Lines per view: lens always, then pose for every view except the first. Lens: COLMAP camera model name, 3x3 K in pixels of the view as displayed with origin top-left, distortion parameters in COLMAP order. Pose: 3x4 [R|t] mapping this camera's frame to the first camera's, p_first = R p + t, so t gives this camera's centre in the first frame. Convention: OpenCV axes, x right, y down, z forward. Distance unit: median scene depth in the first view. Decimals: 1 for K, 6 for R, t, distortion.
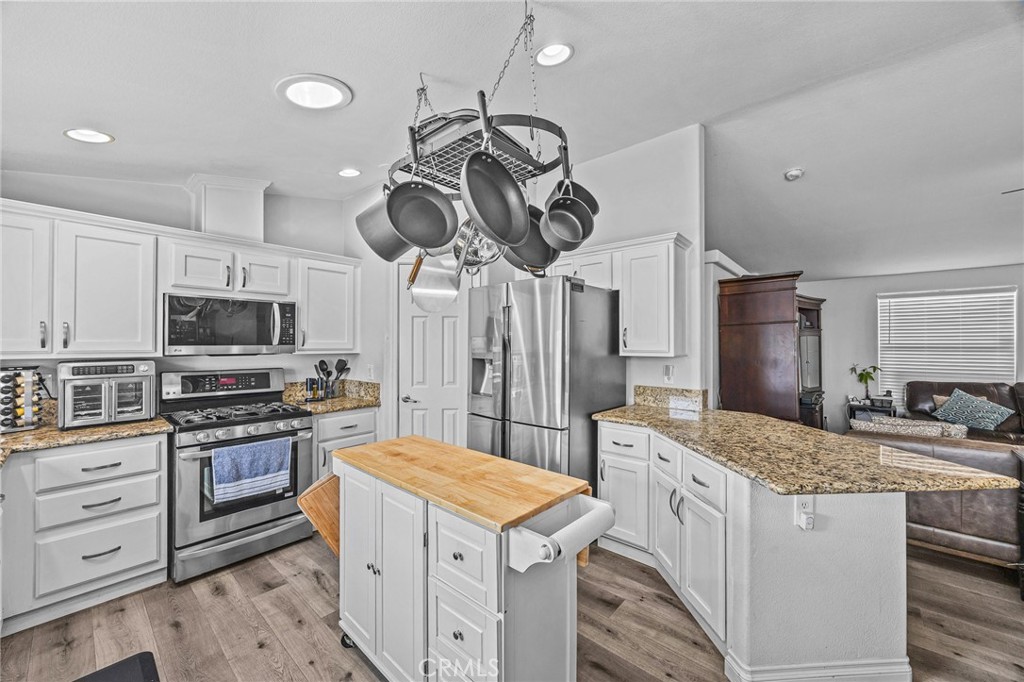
lens RADIAL K [[386.2, 0, 512.0], [0, 386.2, 341.0], [0, 0, 1]] dist [0.000419, 0.000050]
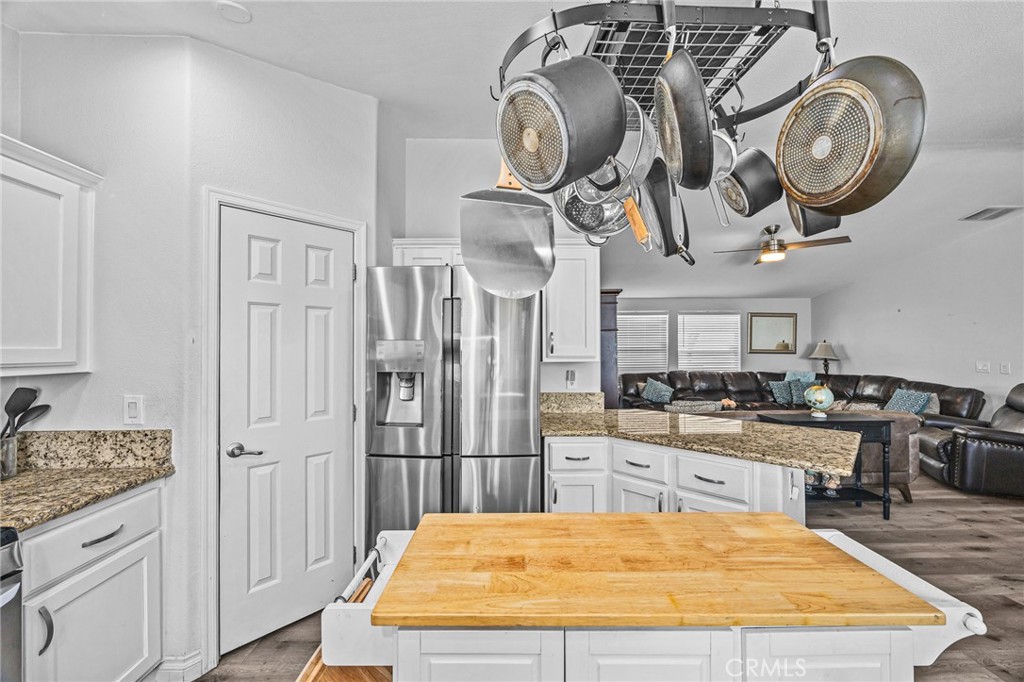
lens RADIAL K [[385.8, 0, 508.1], [0, 385.8, 344.6], [0, 0, 1]] dist [-0.001891, -0.000153]
pose [[0.747333, 0.001522, 0.664448, -0.344169], [0.000501, 0.999996, -0.002855, -0.000658], [-0.664449, 0.002466, 0.747329, 0.324181]]
